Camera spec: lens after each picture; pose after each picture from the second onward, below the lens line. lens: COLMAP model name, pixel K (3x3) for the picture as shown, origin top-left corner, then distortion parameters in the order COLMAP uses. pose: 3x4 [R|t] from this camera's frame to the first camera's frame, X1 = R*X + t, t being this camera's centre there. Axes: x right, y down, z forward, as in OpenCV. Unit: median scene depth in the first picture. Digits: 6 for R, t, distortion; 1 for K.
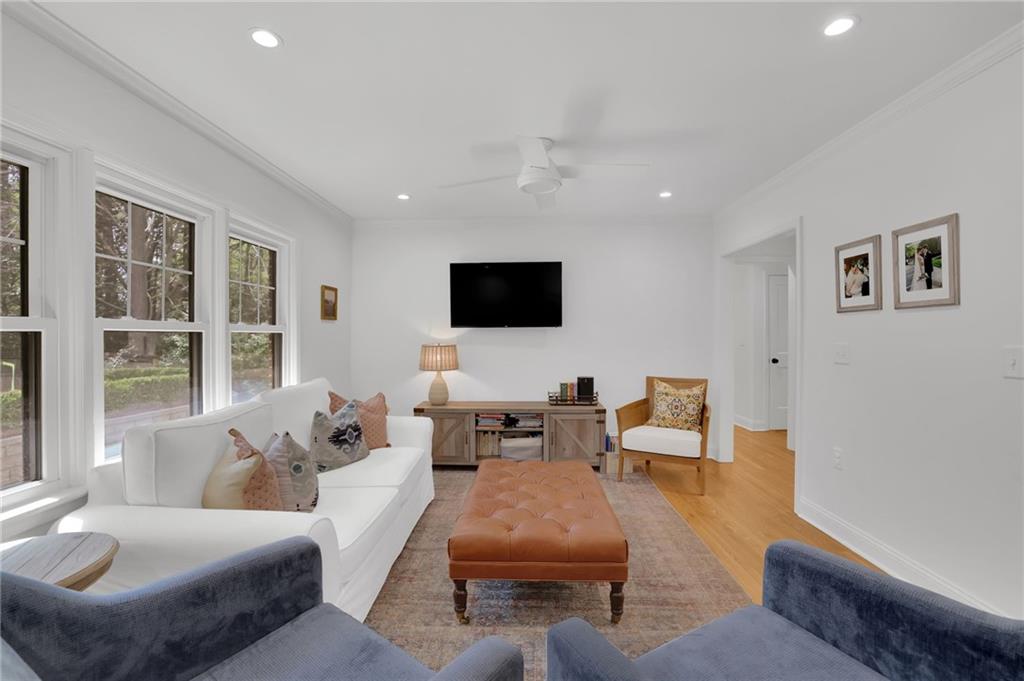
lens RADIAL K [[439.1, 0, 507.4], [0, 439.1, 336.4], [0, 0, 1]] dist [-0.001469, 0.000989]
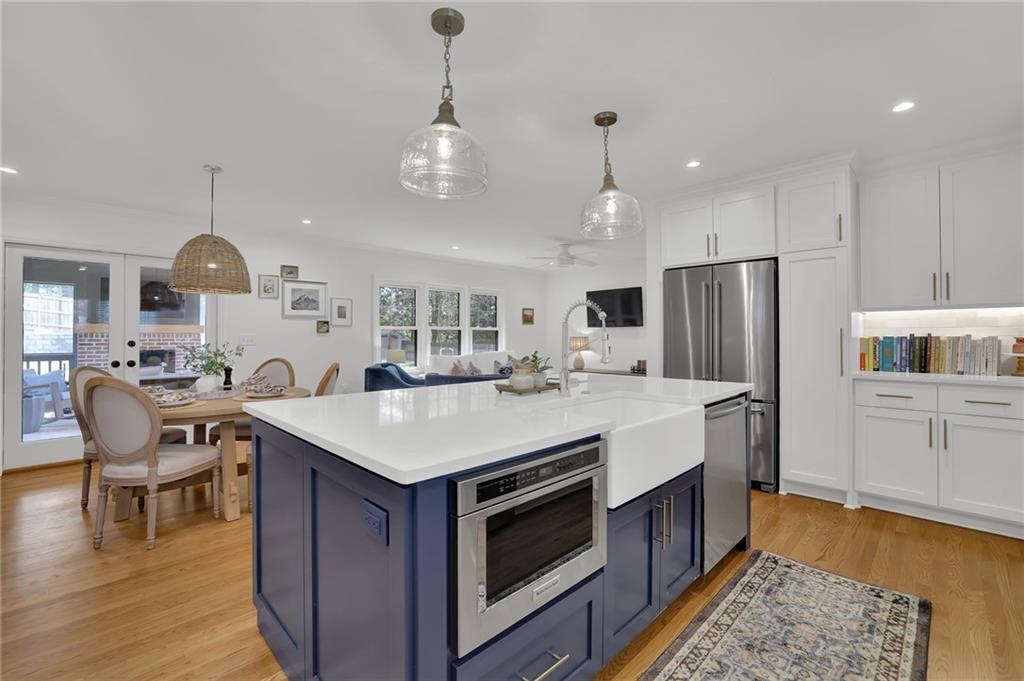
lens RADIAL K [[439.1, 0, 512.3], [0, 439.1, 337.9], [0, 0, 1]] dist [-0.001469, 0.000989]
pose [[0.721906, 0.008296, -0.691942, 1.015798], [-0.001929, 0.999948, 0.009976, 0.007344], [0.691989, -0.005867, 0.721884, -0.575231]]
